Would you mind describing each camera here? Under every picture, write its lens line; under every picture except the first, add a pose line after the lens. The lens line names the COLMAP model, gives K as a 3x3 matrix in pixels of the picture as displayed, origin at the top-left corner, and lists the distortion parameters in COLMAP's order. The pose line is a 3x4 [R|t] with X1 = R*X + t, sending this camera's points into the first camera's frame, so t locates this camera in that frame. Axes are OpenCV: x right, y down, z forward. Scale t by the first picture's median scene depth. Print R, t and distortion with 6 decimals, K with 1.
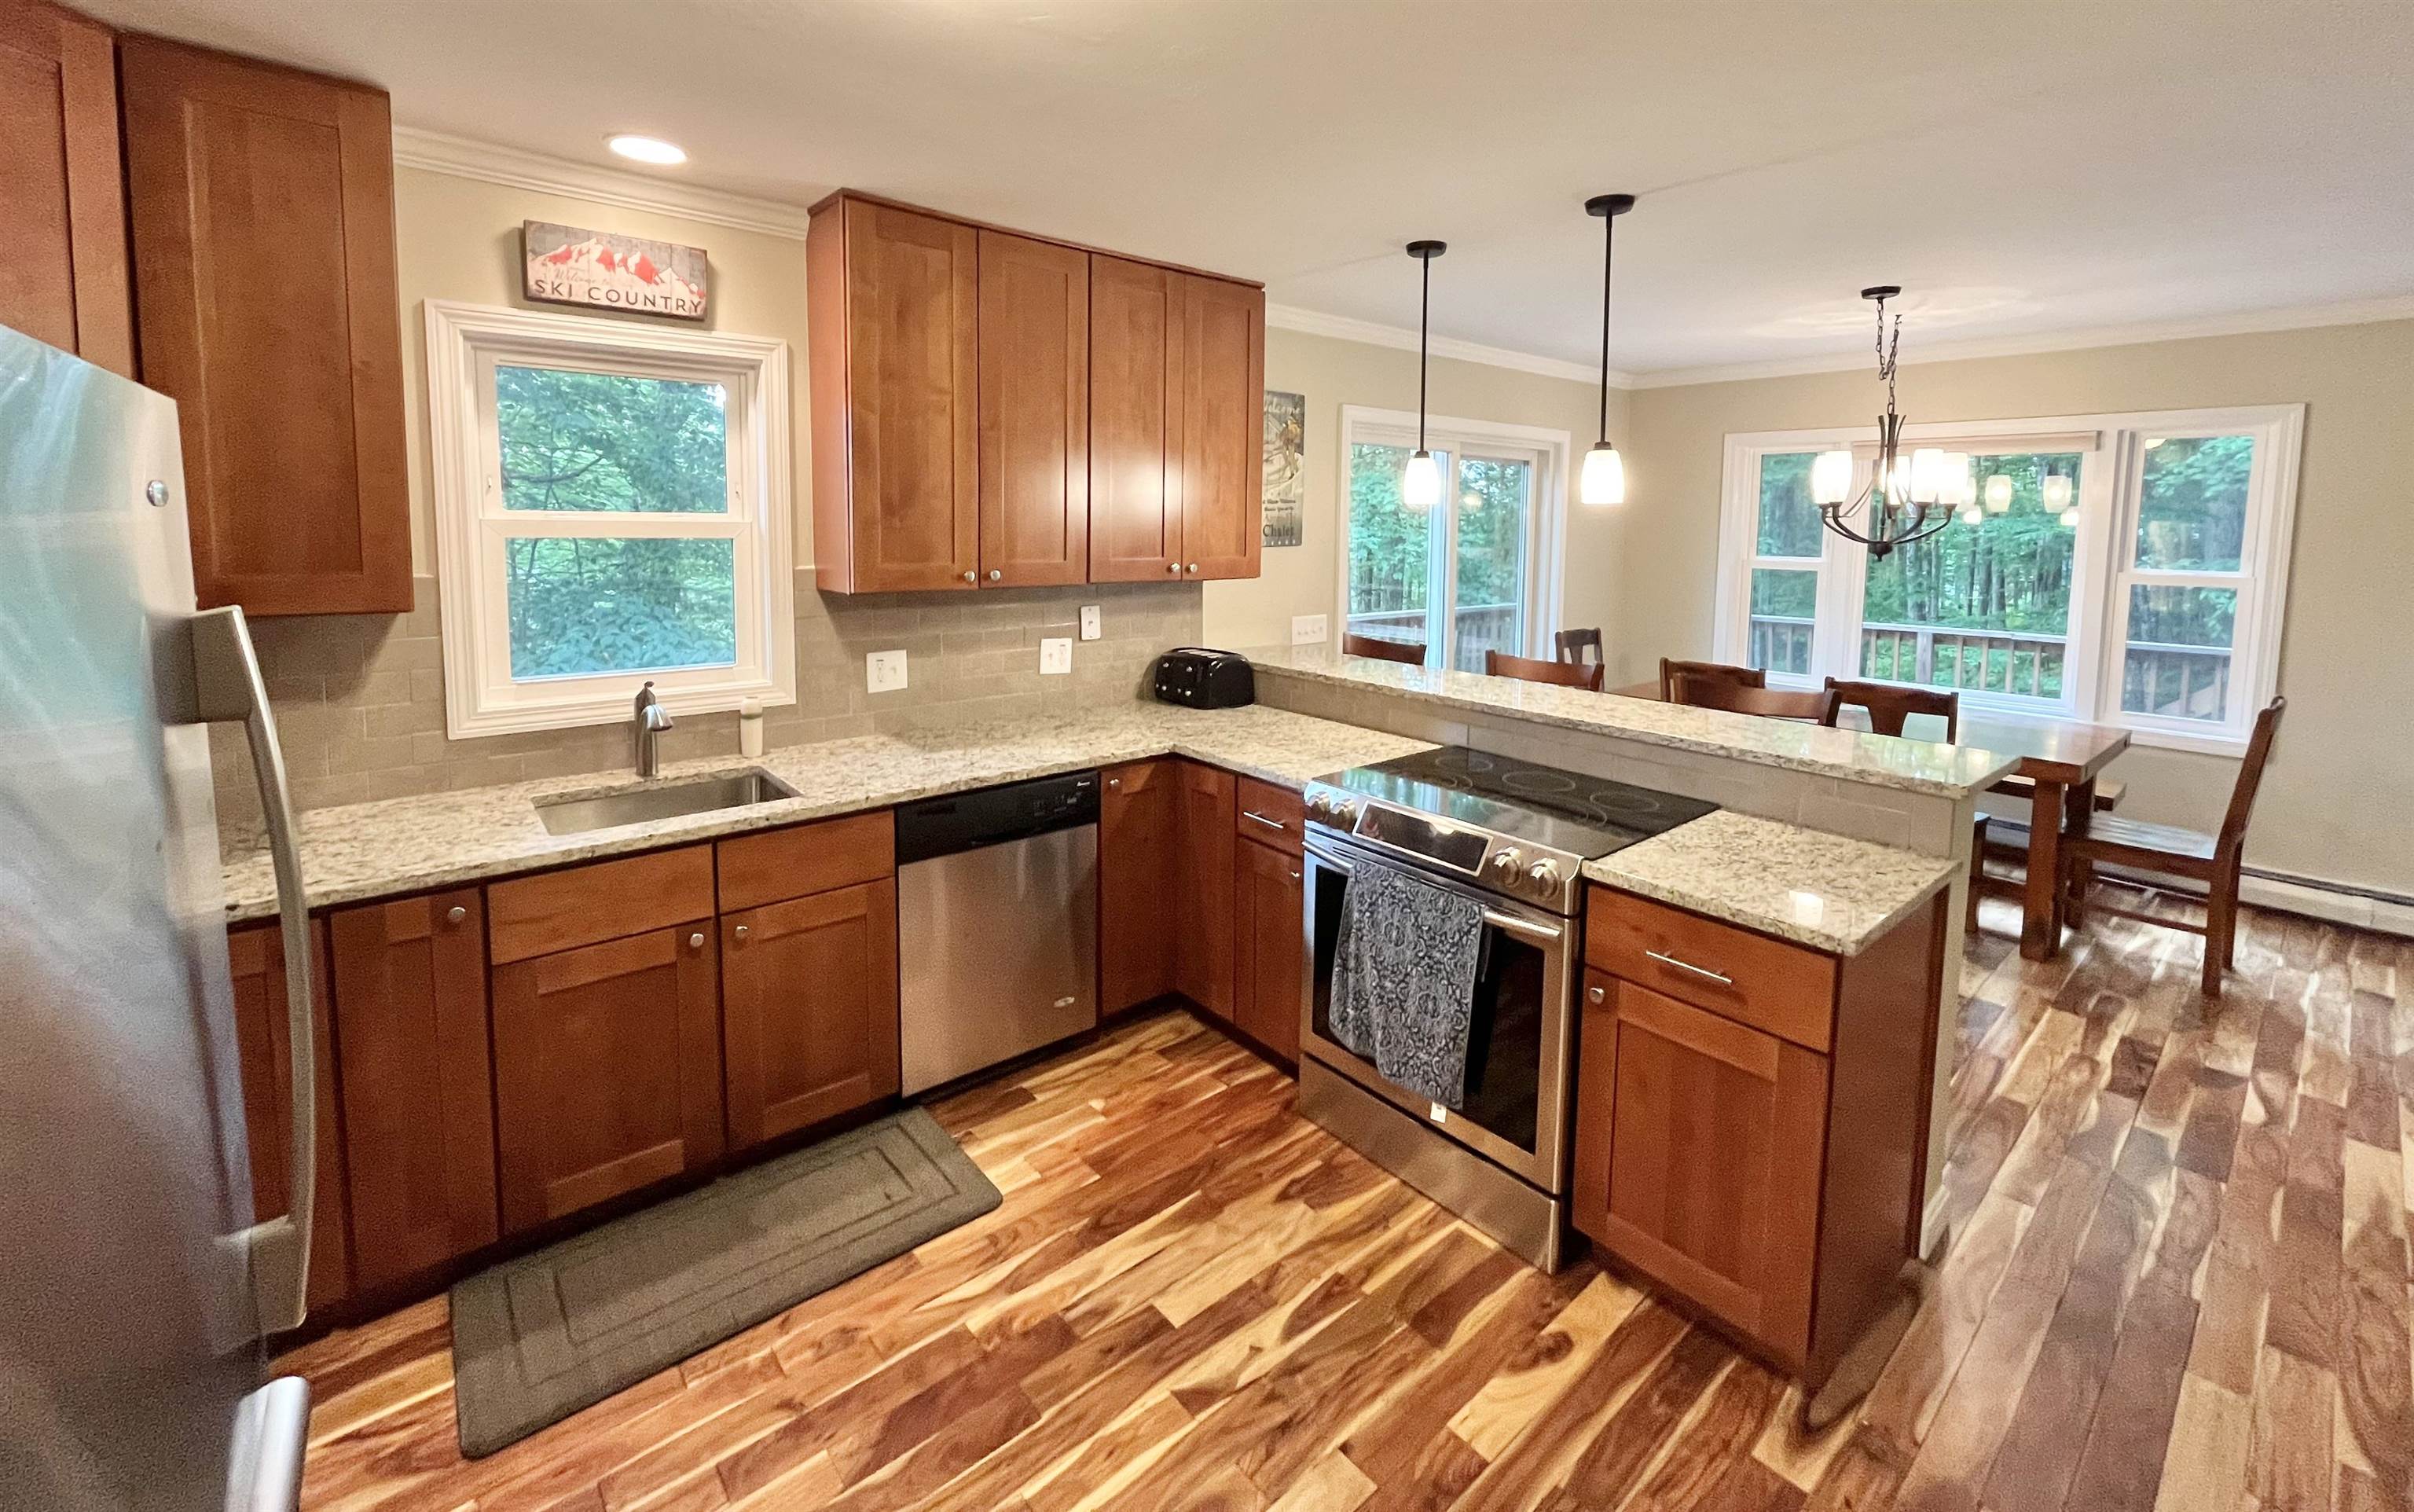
lens RADIAL K [[985.1, 0, 1206.9], [0, 985.1, 604.9], [0, 0, 1]] dist [-0.003279, -0.000777]
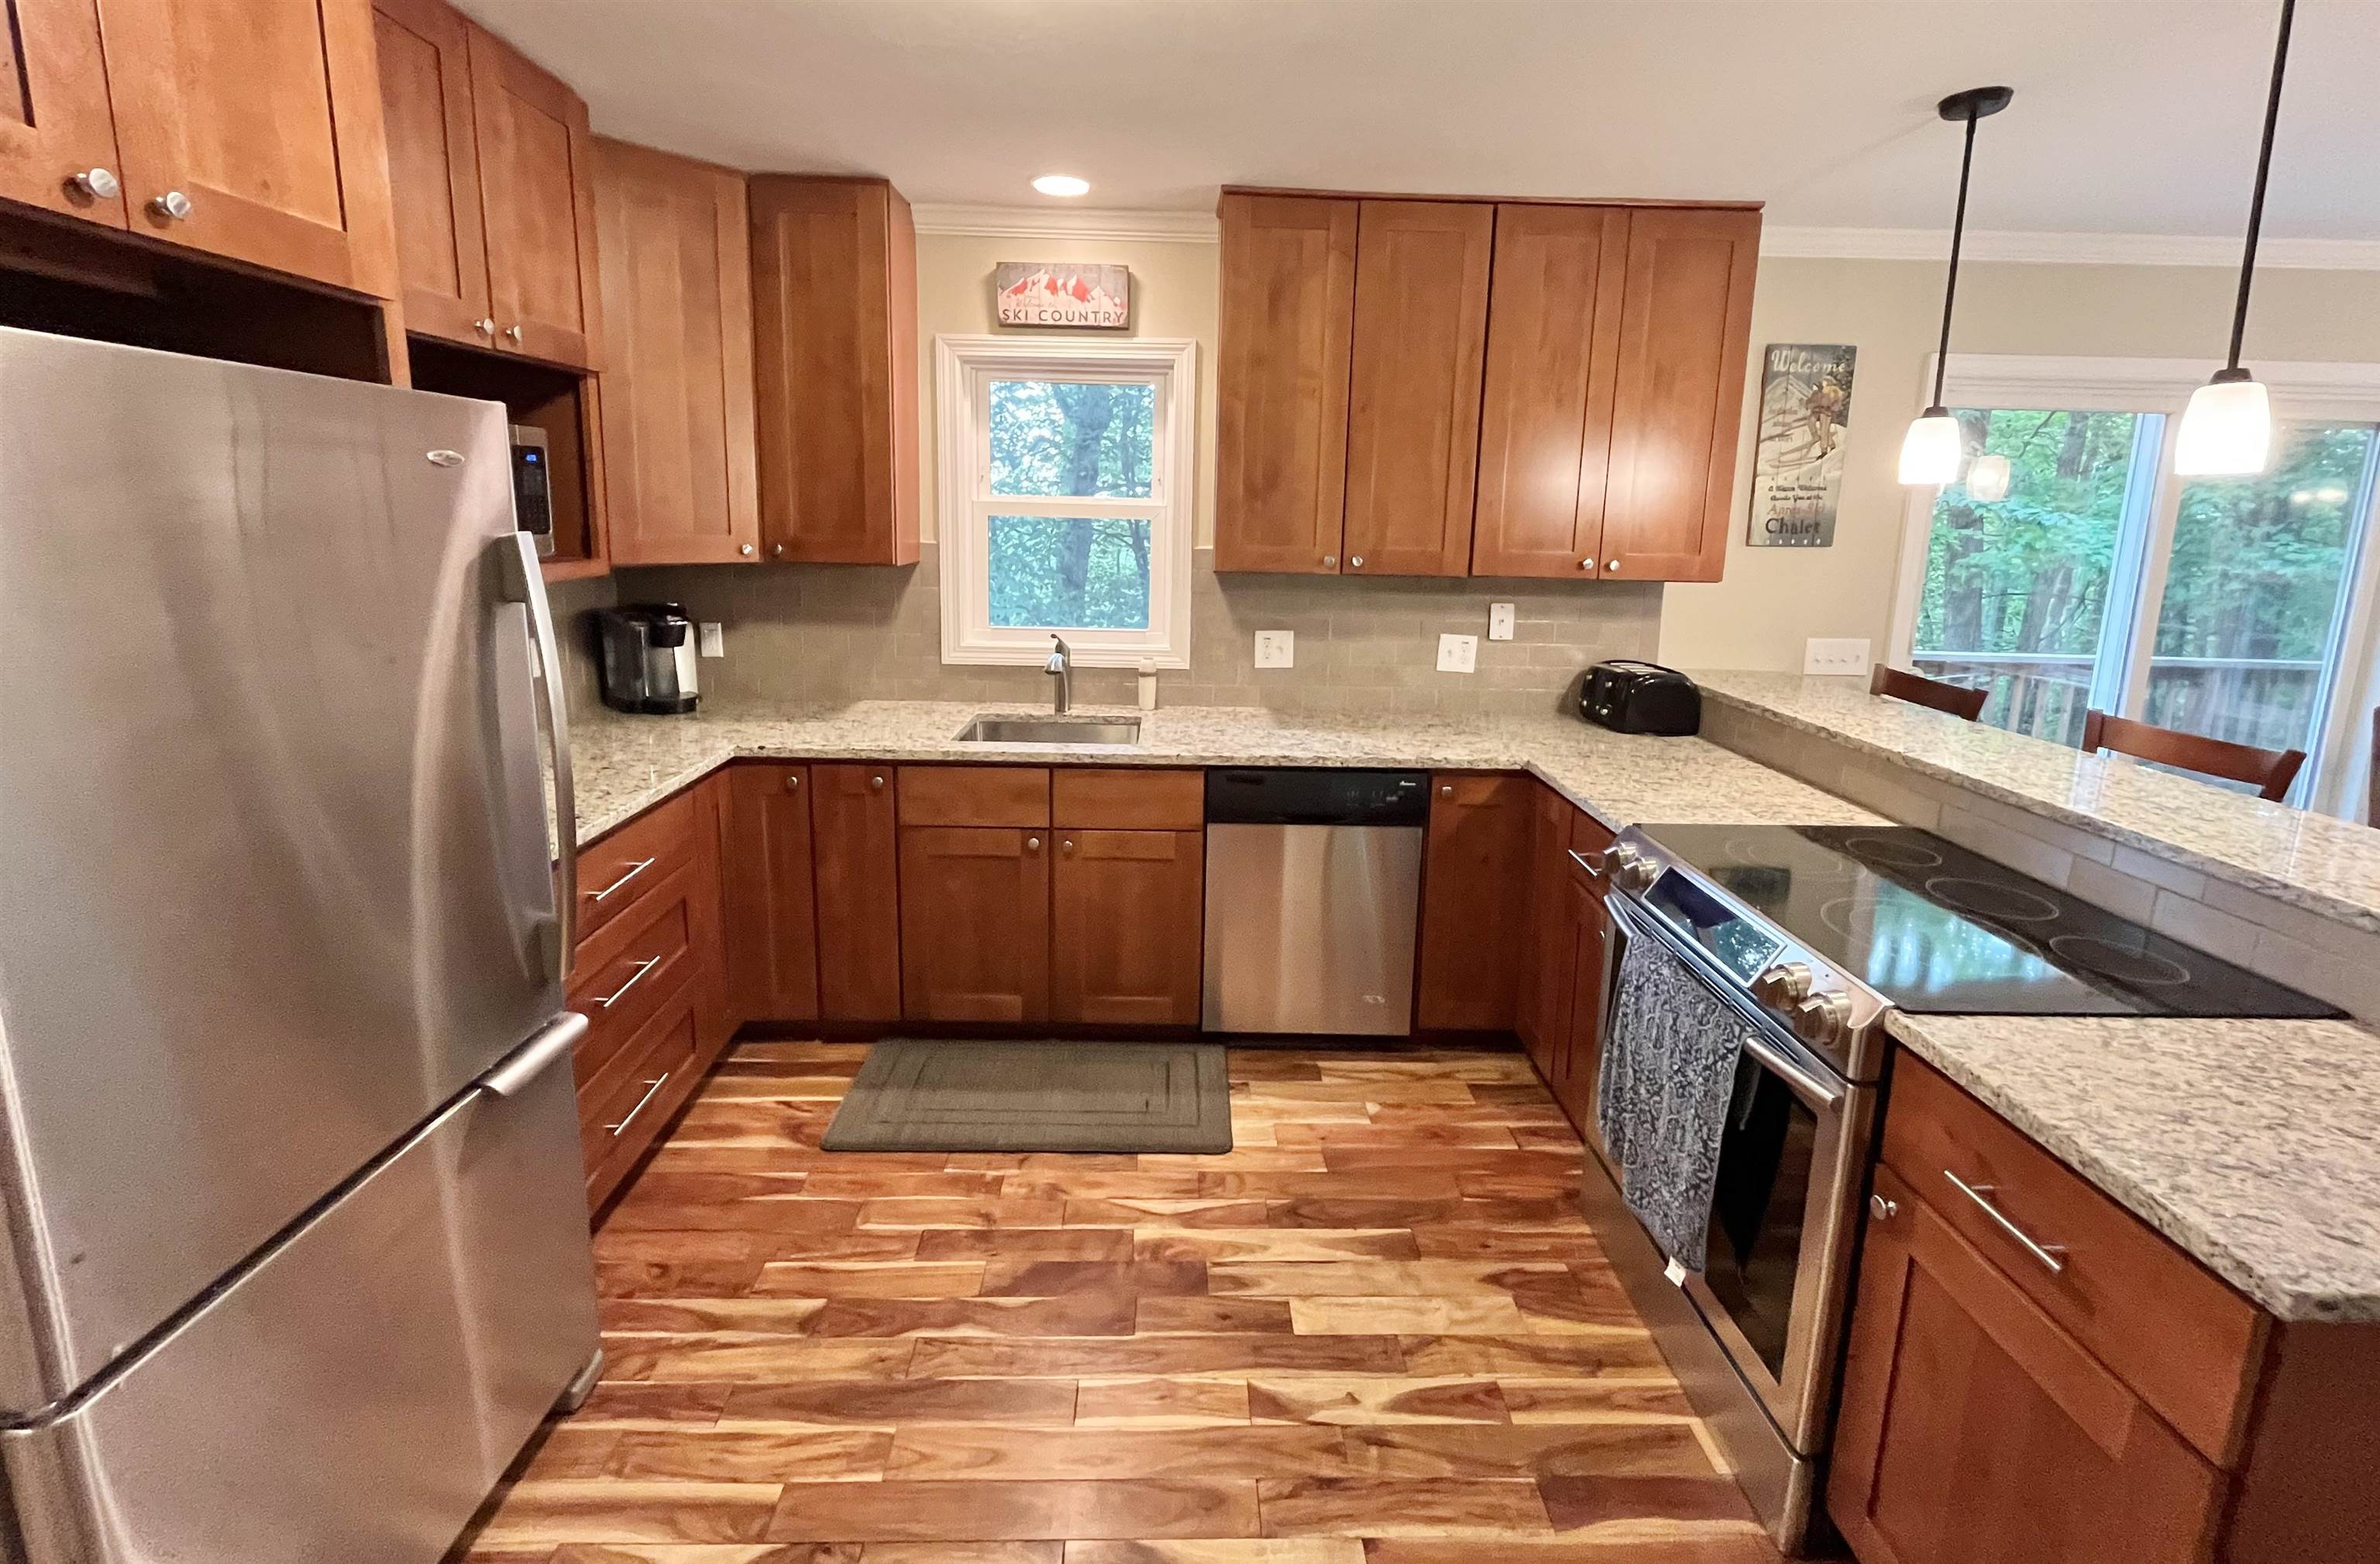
lens RADIAL K [[971.5, 0, 1191.0], [0, 971.5, 670.4], [0, 0, 1]] dist [-0.002333, 0.000070]
pose [[0.776418, 0.106632, -0.621132, 0.306615], [-0.066990, 0.993962, 0.086900, 0.005655], [0.626648, -0.025861, 0.778873, 0.153108]]
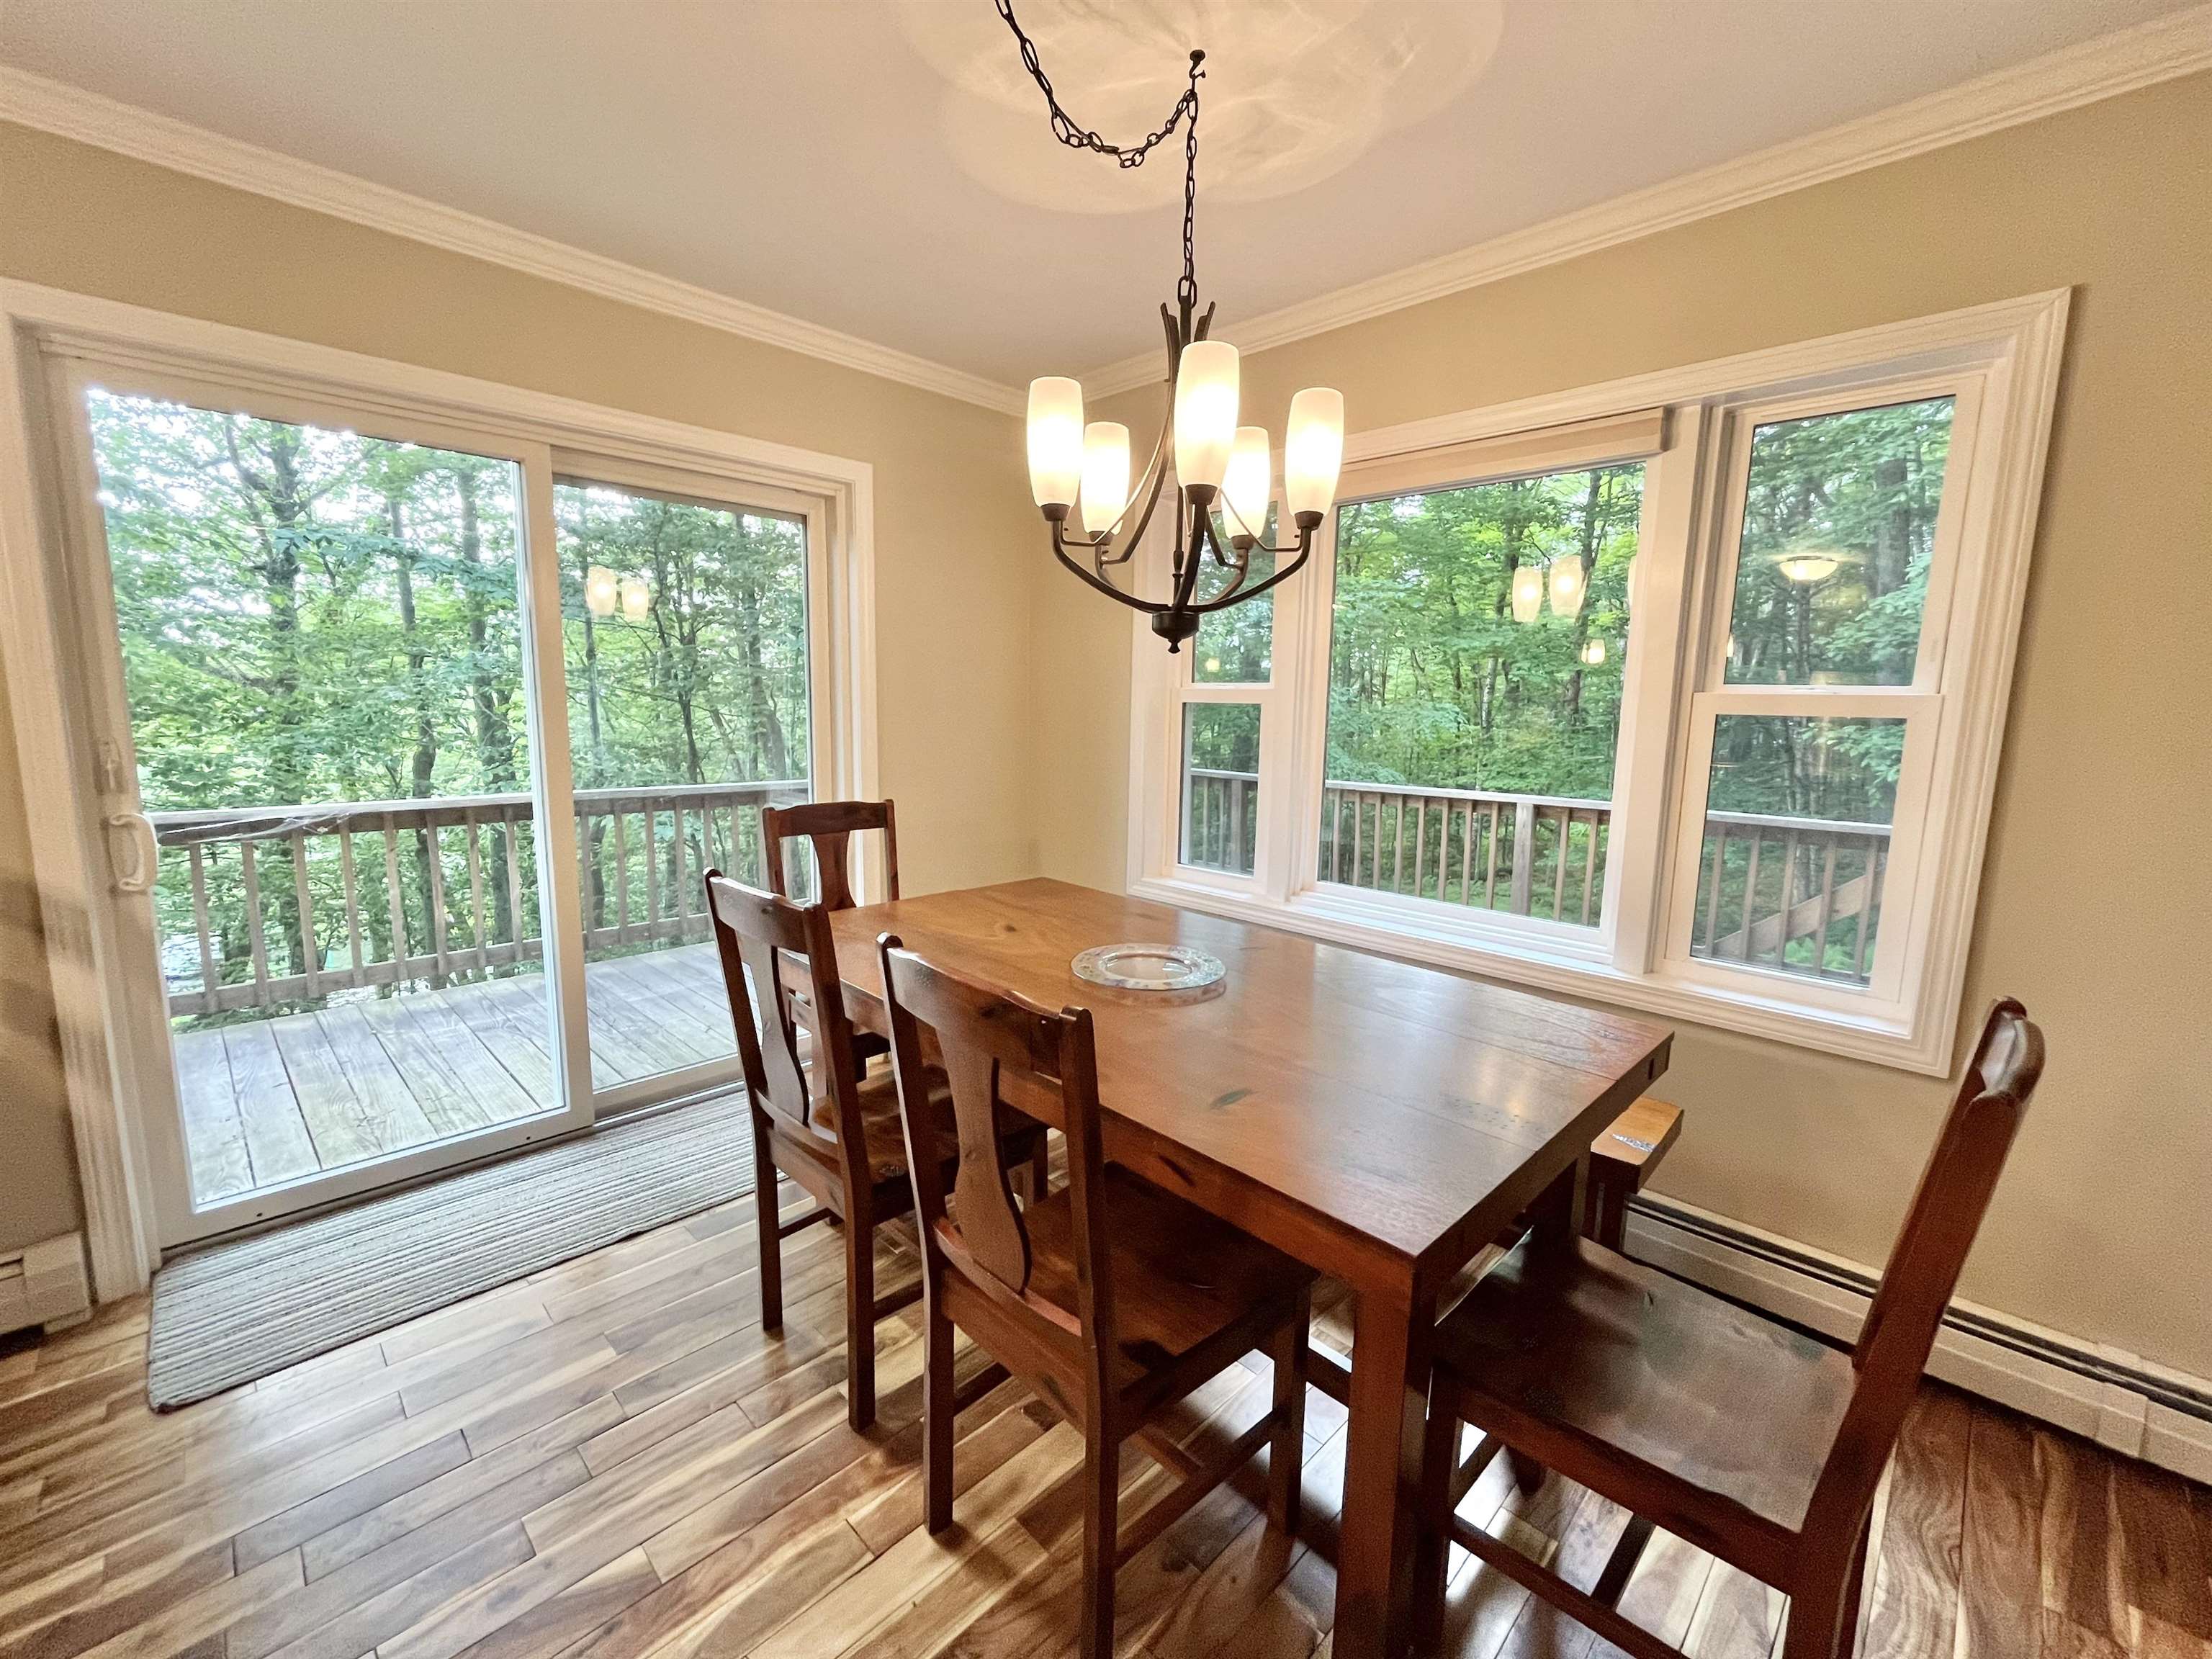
lens RADIAL K [[899.0, 0, 1102.7], [0, 899.0, 828.9], [0, 0, 1]] dist [-0.006200, -0.000202]
pose [[0.996368, -0.006609, 0.084900, 0.985848], [0.001706, 0.998333, 0.057686, 0.020399], [-0.085140, -0.057331, 0.994718, 0.945193]]
